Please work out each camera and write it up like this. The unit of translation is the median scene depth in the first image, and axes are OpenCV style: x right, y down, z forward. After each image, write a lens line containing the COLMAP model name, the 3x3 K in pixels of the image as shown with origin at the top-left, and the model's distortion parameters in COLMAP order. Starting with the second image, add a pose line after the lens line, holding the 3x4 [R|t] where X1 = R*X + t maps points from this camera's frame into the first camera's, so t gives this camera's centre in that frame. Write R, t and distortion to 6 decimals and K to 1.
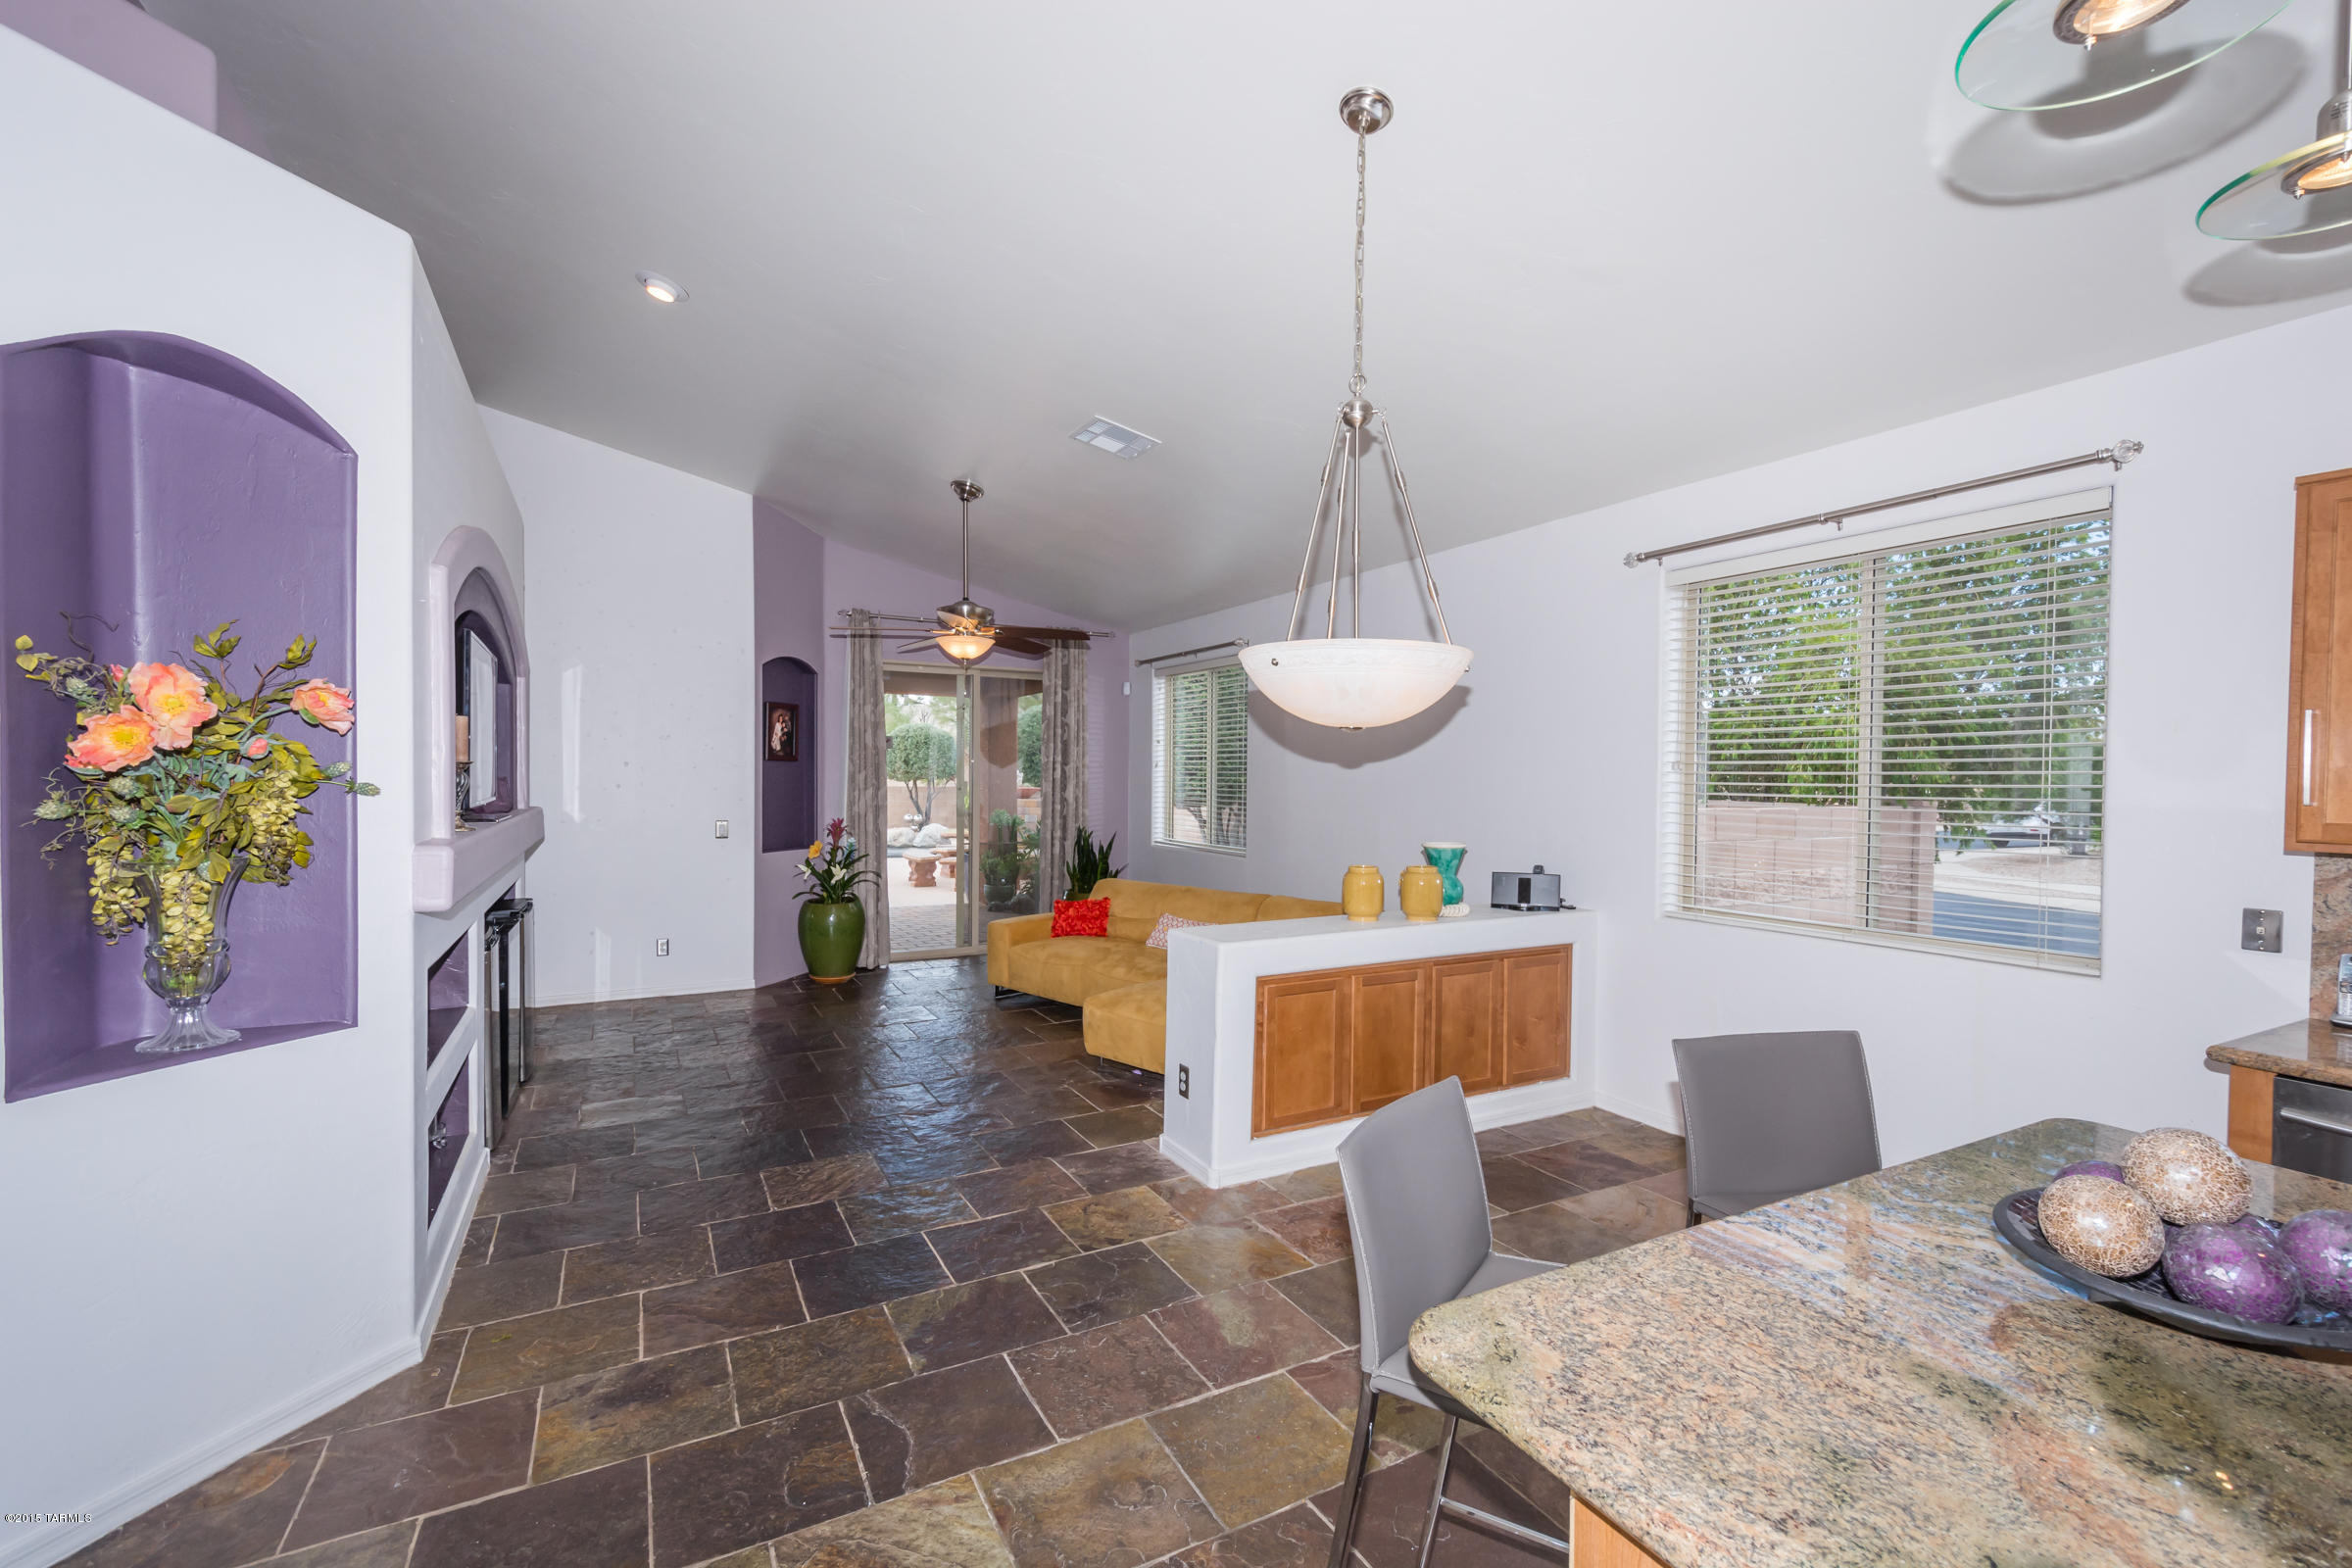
lens RADIAL K [[1024.5, 0, 1184.8], [0, 1024.5, 791.2], [0, 0, 1]] dist [0.005710, 0.000197]
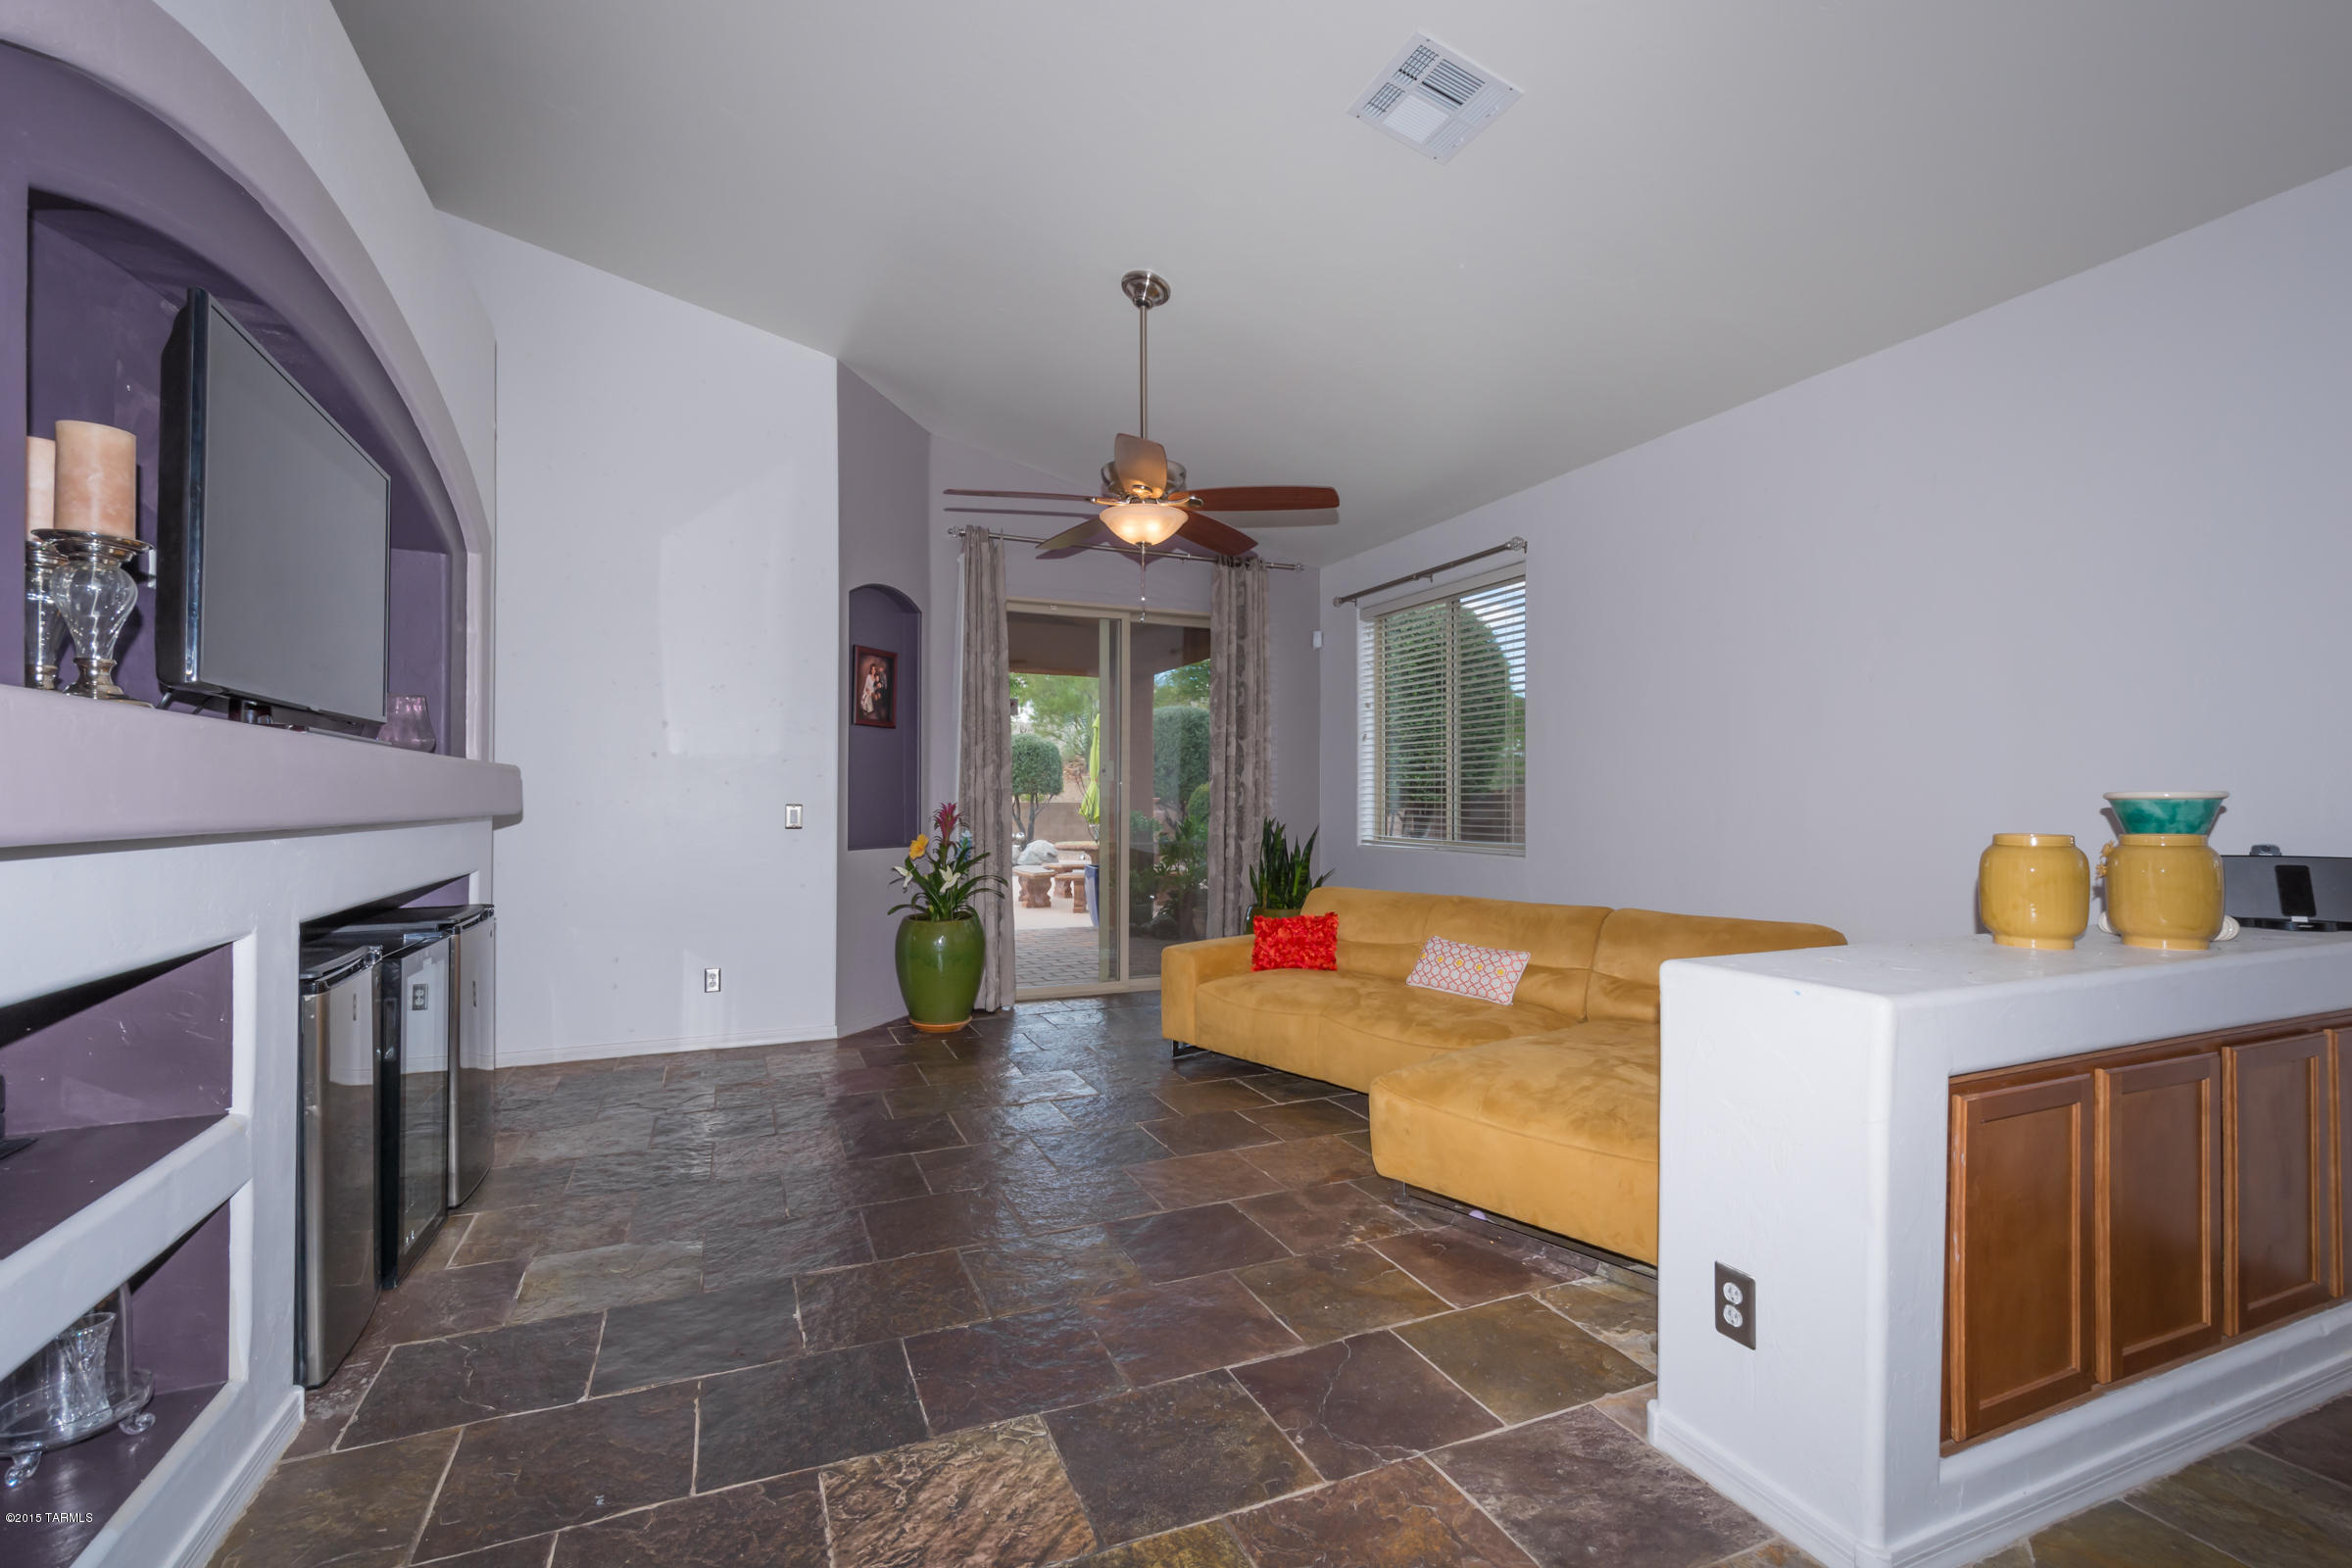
lens RADIAL K [[1041.6, 0, 1176.0], [0, 1041.6, 784.0], [0, 0, 1]] dist [0.002018, 0.000283]
pose [[0.995402, -0.008208, -0.095437, -0.146547], [0.005101, 0.999450, -0.032756, 0.051628], [0.095653, 0.032119, 0.994896, 0.382360]]
